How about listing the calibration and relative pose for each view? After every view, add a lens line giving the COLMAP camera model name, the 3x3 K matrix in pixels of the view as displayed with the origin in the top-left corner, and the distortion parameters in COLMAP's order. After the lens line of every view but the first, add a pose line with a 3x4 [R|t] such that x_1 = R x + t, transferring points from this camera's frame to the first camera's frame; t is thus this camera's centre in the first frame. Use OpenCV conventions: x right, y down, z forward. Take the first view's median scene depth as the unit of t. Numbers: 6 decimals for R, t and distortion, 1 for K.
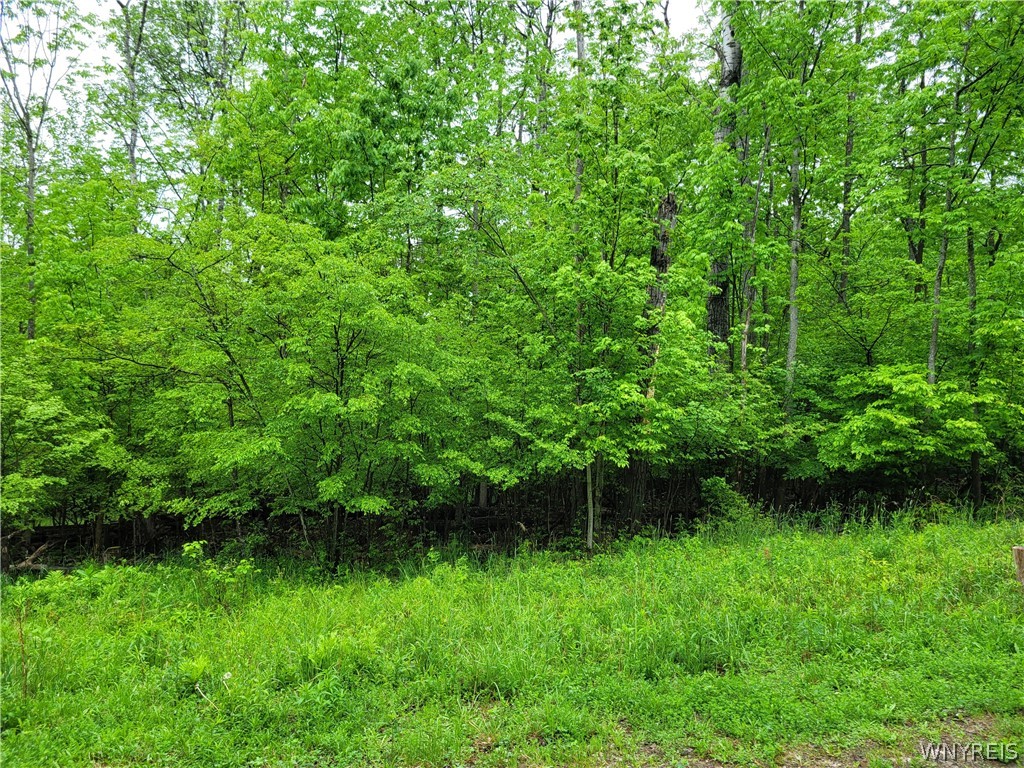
lens RADIAL K [[760.9, 0, 508.2], [0, 760.9, 415.3], [0, 0, 1]] dist [0.044737, -0.007862]
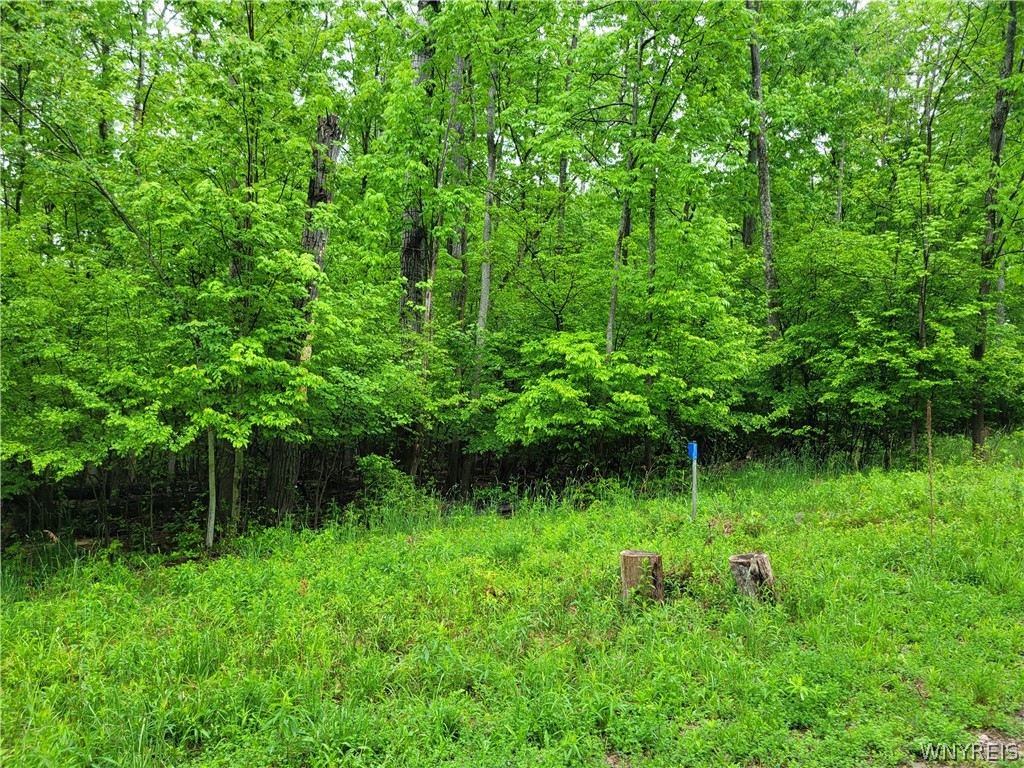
lens RADIAL K [[760.9, 0, 508.2], [0, 760.9, 415.3], [0, 0, 1]] dist [0.044737, -0.007862]
pose [[0.953824, 0.005366, 0.300319, 0.159249], [-0.021963, 0.998410, 0.051915, -0.011611], [-0.299563, -0.056114, 0.952425, 0.140370]]
